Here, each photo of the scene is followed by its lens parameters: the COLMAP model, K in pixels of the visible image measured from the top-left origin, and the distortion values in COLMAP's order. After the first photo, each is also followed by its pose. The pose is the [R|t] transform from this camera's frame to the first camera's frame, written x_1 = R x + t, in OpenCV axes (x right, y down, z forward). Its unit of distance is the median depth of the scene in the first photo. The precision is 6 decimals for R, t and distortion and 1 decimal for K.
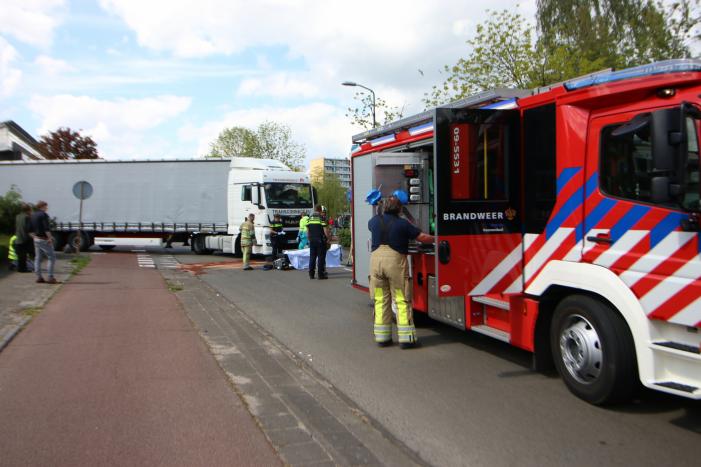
lens RADIAL K [[546.9, 0, 340.4], [0, 546.9, 232.6], [0, 0, 1]] dist [0.003423, -0.003936]
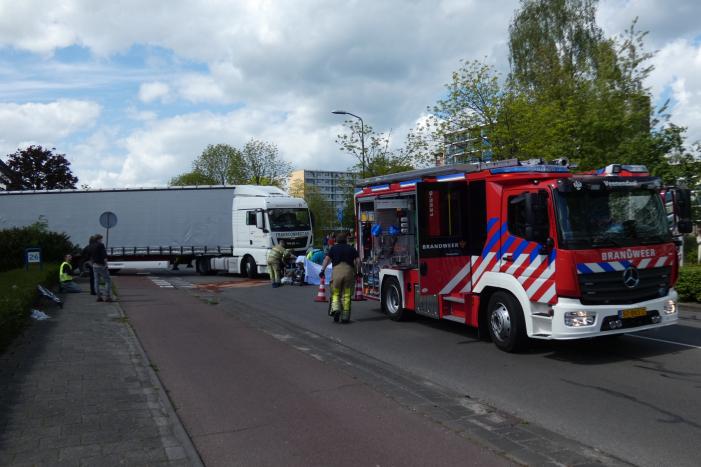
lens RADIAL K [[586.1, 0, 350.5], [0, 586.1, 233.5], [0, 0, 1]] dist [-0.003934, -0.002469]
pose [[0.998703, -0.020603, 0.046568, -0.032800], [0.021805, 0.999439, -0.025441, -0.008636], [-0.046018, 0.026423, 0.998591, -0.226528]]
